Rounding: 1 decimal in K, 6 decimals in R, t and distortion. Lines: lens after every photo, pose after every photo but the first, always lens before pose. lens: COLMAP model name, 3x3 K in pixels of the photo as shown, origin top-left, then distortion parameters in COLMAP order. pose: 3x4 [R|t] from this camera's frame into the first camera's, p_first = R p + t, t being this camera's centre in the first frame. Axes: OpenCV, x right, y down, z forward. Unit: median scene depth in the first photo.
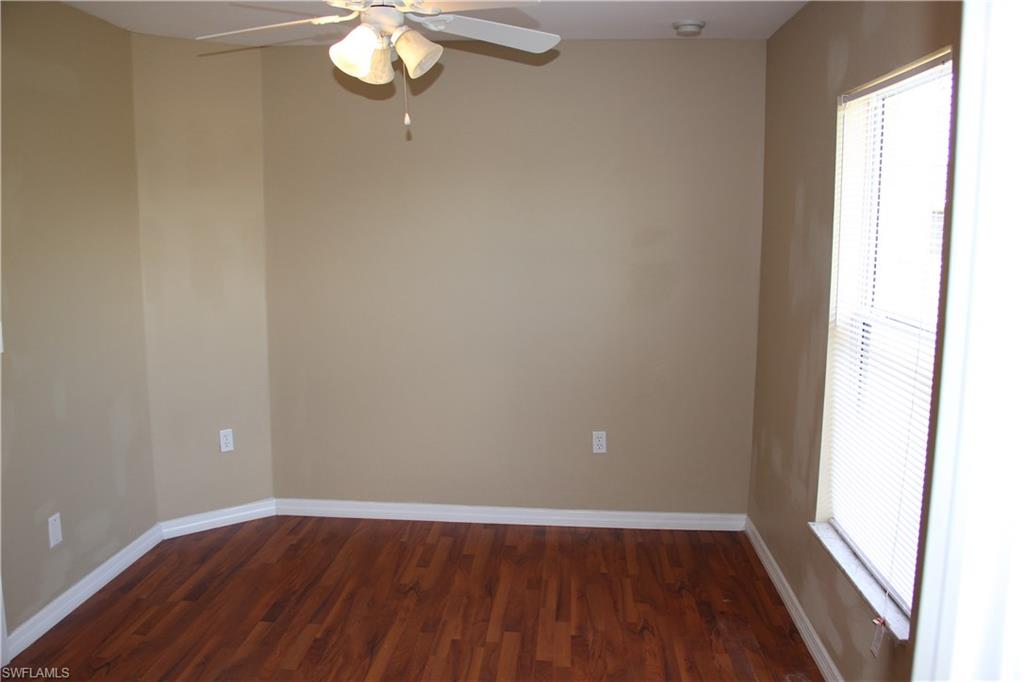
lens RADIAL K [[849.4, 0, 512.0], [0, 849.4, 341.0], [0, 0, 1]] dist [-0.179823, 0.149259]
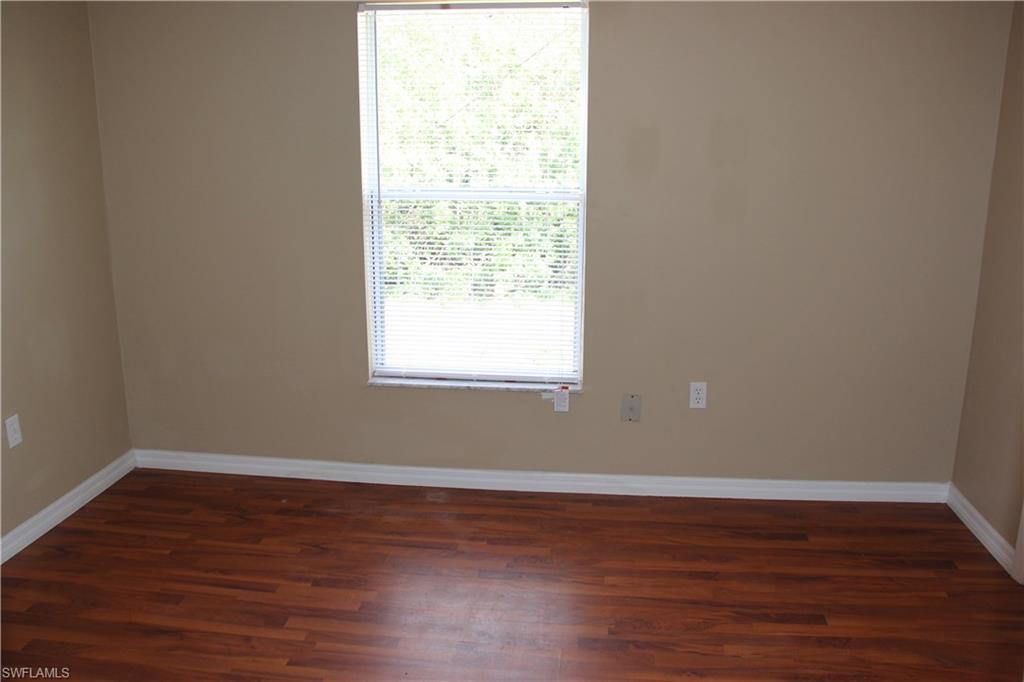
lens RADIAL K [[849.4, 0, 512.0], [0, 849.4, 341.0], [0, 0, 1]] dist [-0.179823, 0.149259]
pose [[0.038537, -0.244417, 0.968904, -0.649323], [0.144640, 0.960777, 0.236614, -0.065020], [-0.988734, 0.131023, 0.072378, 0.639847]]
